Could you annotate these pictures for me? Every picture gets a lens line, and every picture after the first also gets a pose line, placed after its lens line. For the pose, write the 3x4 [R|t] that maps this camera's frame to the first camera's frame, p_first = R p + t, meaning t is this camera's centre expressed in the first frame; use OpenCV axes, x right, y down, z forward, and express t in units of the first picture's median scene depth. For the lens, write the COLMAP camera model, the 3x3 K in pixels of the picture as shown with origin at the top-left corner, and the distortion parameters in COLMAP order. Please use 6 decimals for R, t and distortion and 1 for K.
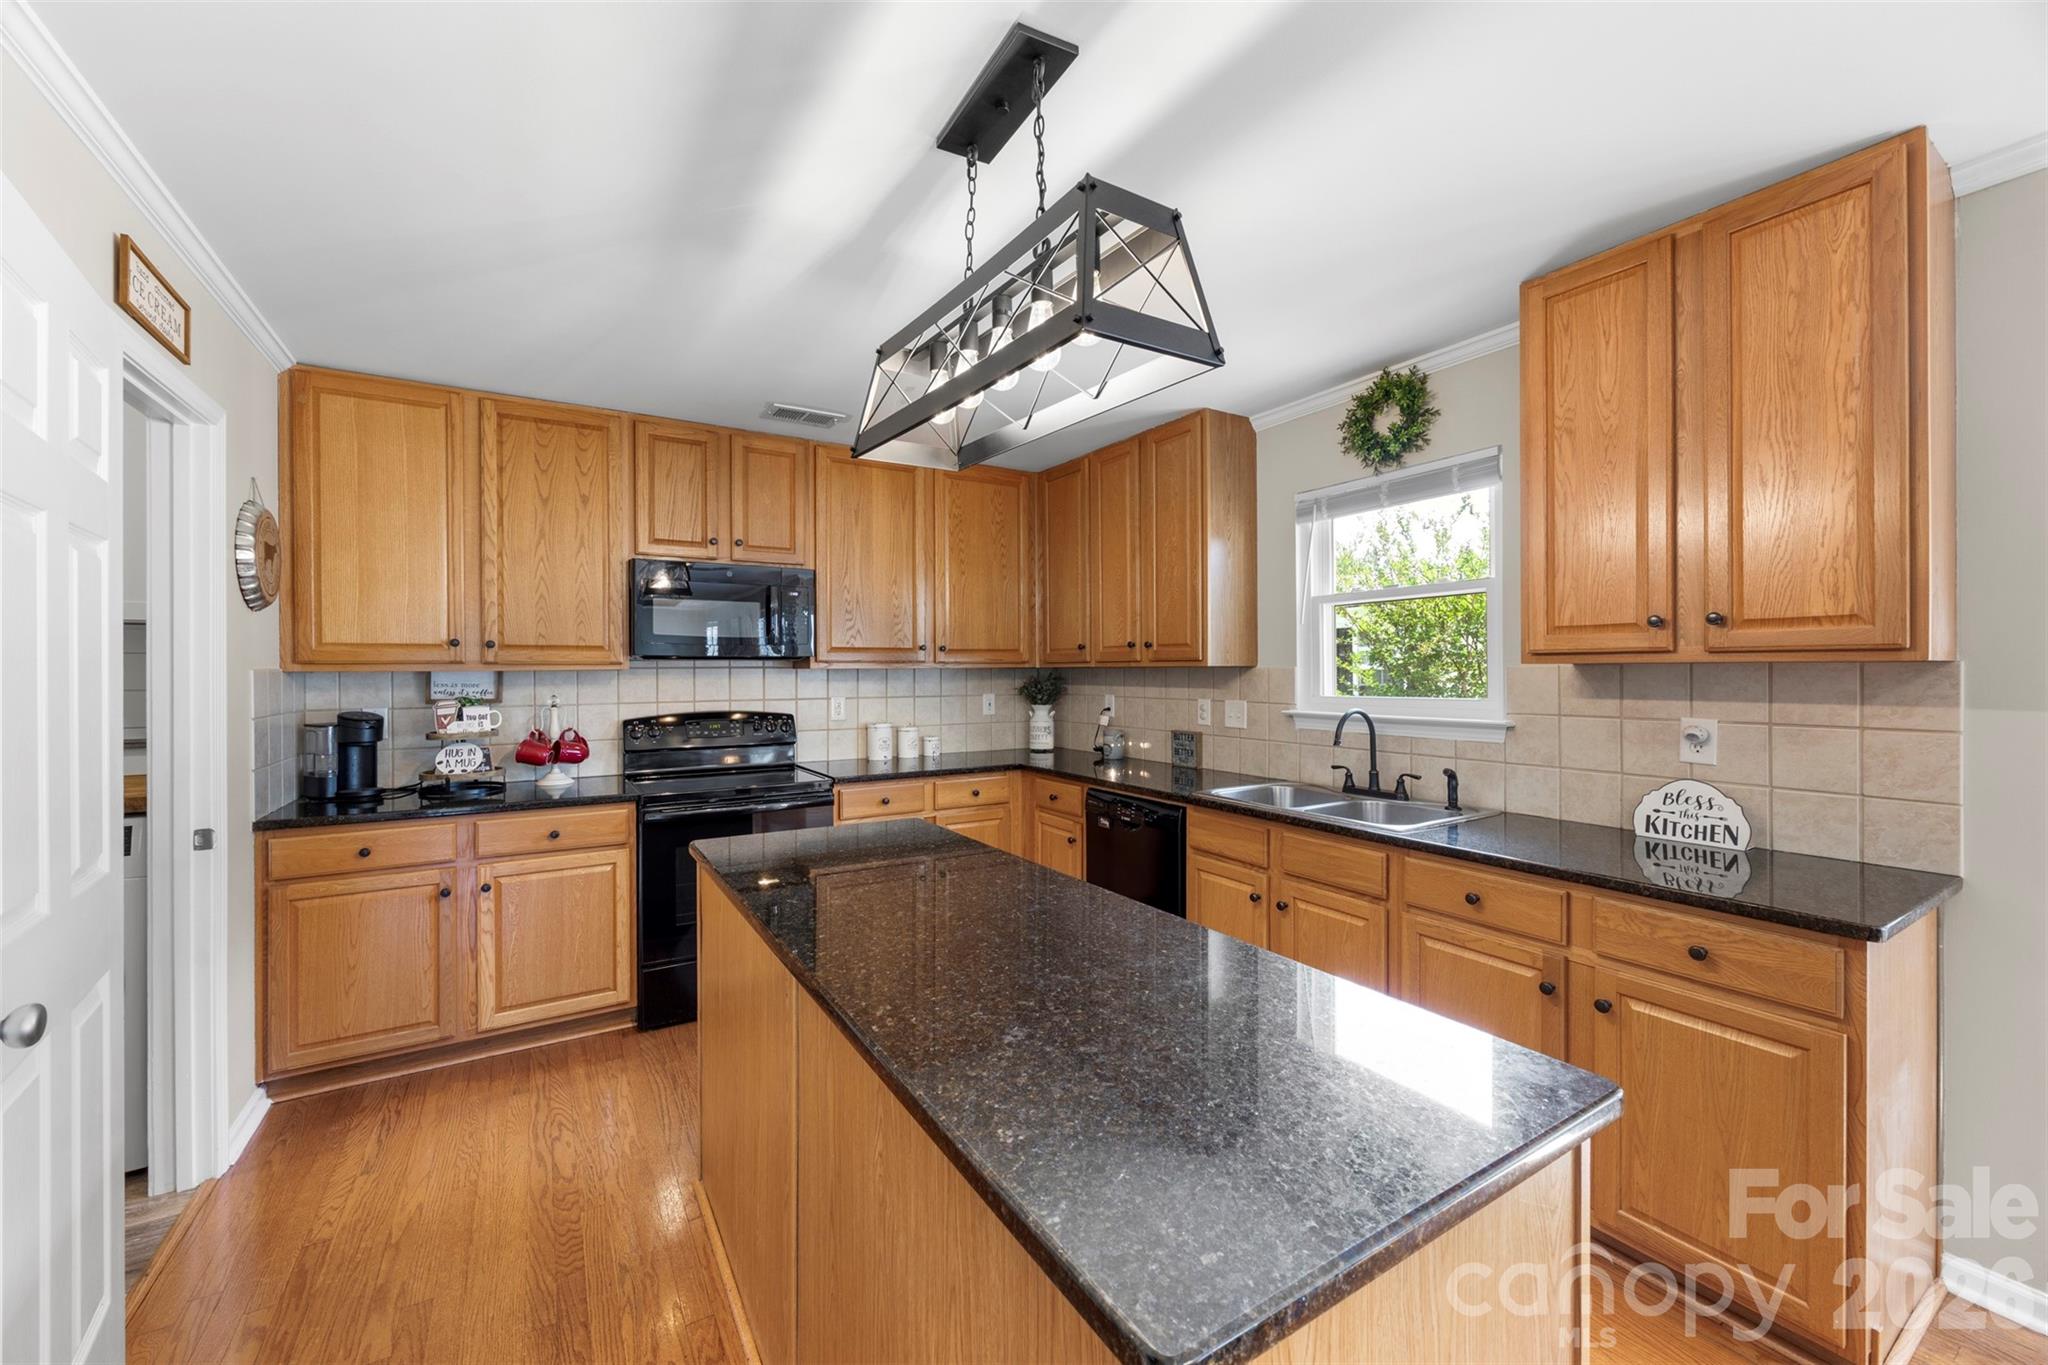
lens RADIAL K [[788.3, 0, 1018.0], [0, 788.3, 671.8], [0, 0, 1]] dist [-0.001969, 0.000063]
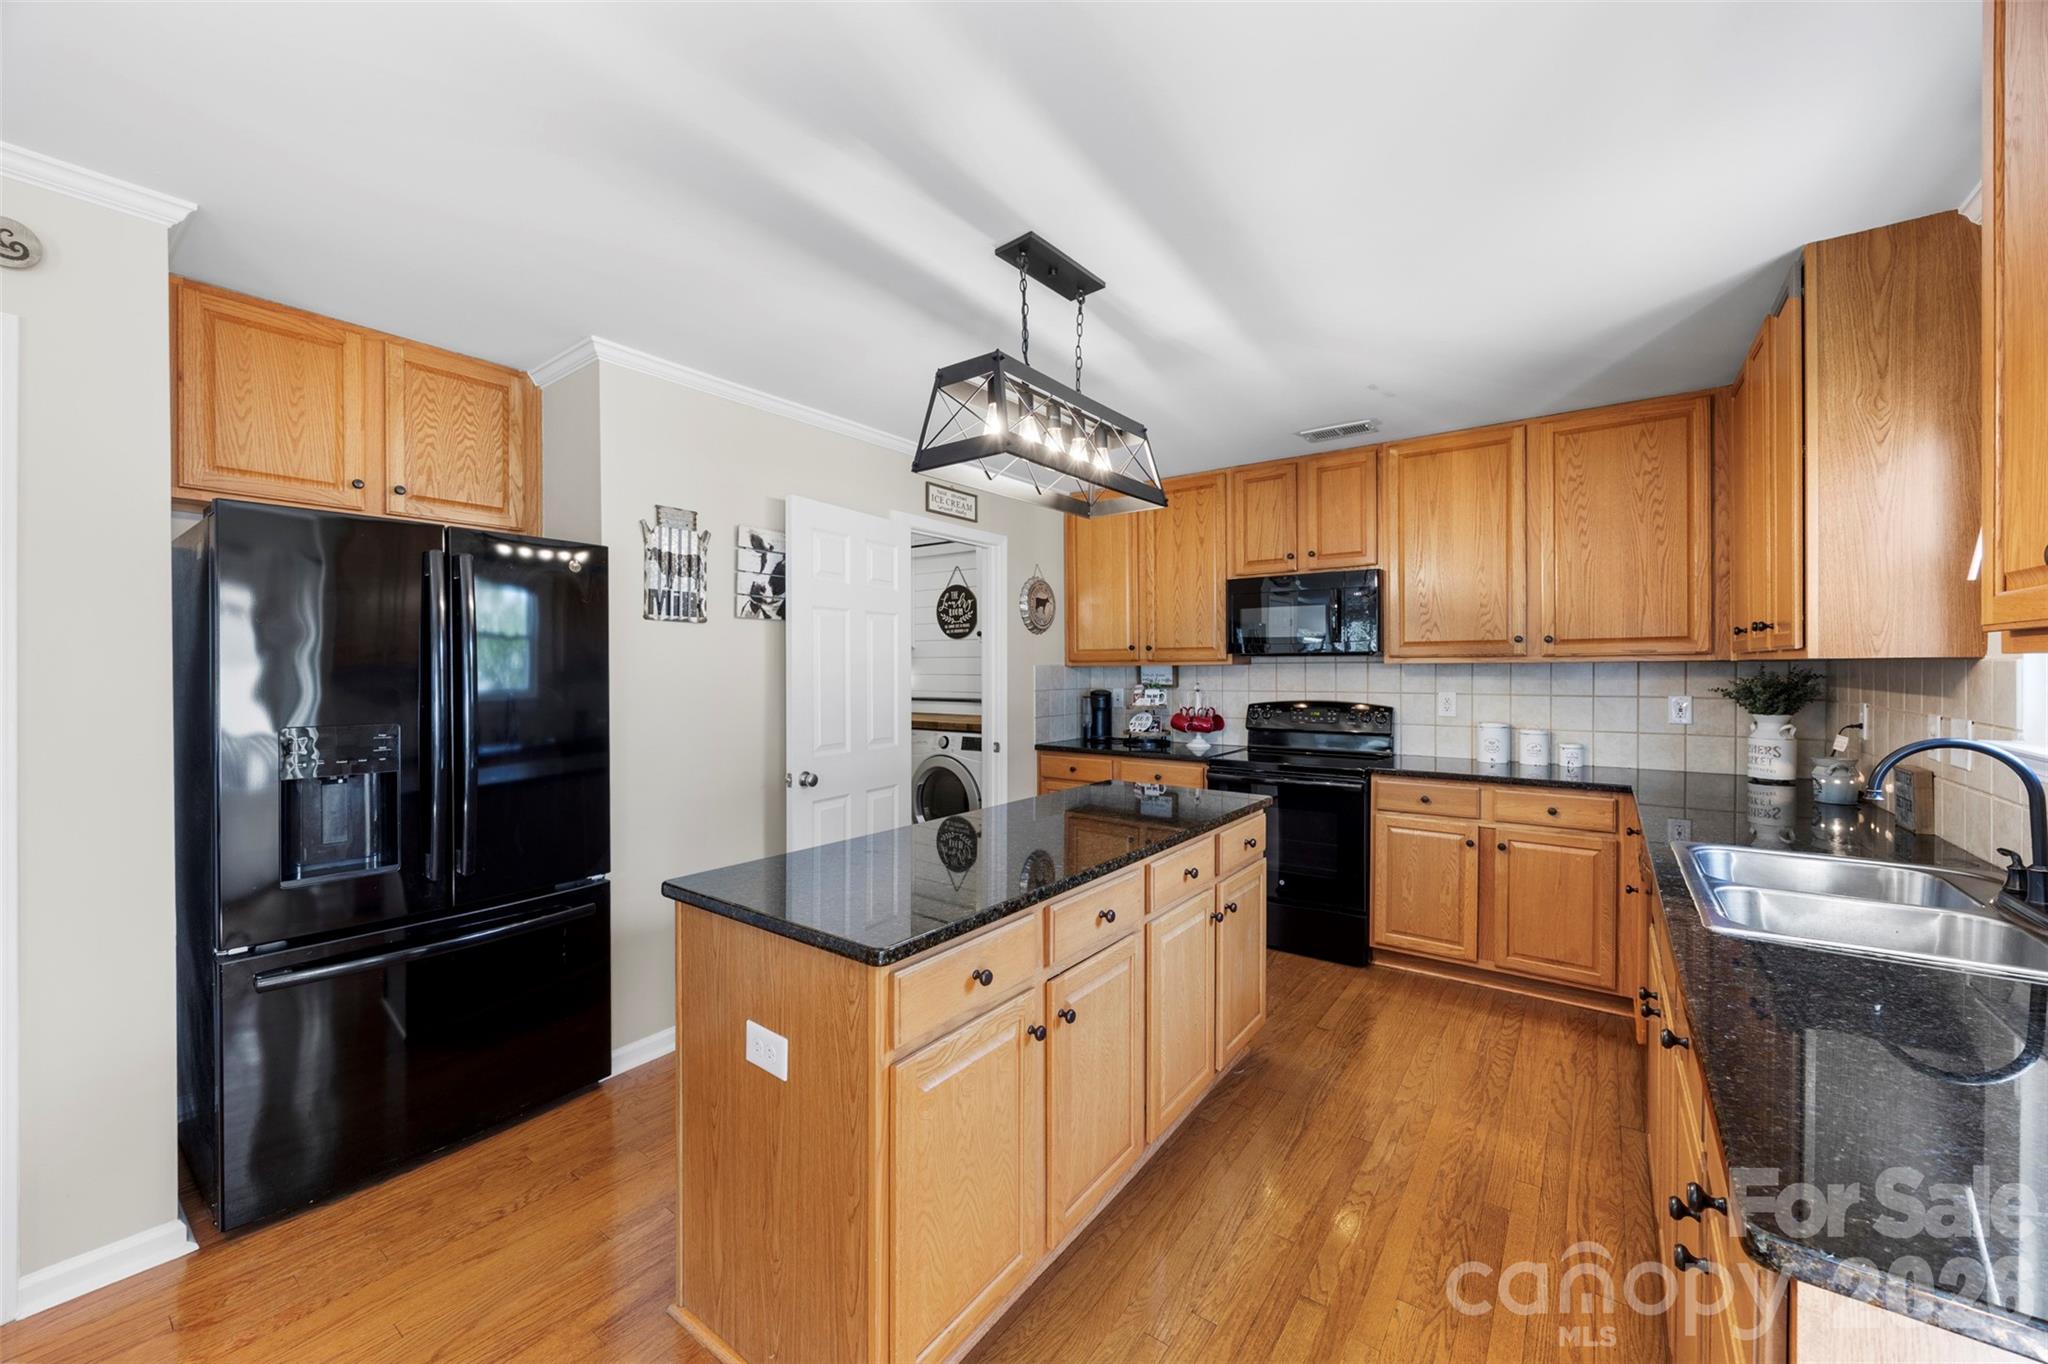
lens RADIAL K [[788.3, 0, 1018.0], [0, 788.3, 671.3], [0, 0, 1]] dist [-0.001969, 0.000063]
pose [[0.370777, 0.007140, -0.928694, 0.591665], [0.000738, 0.999968, 0.007982, -0.002386], [0.928721, -0.003645, 0.370760, 0.187863]]
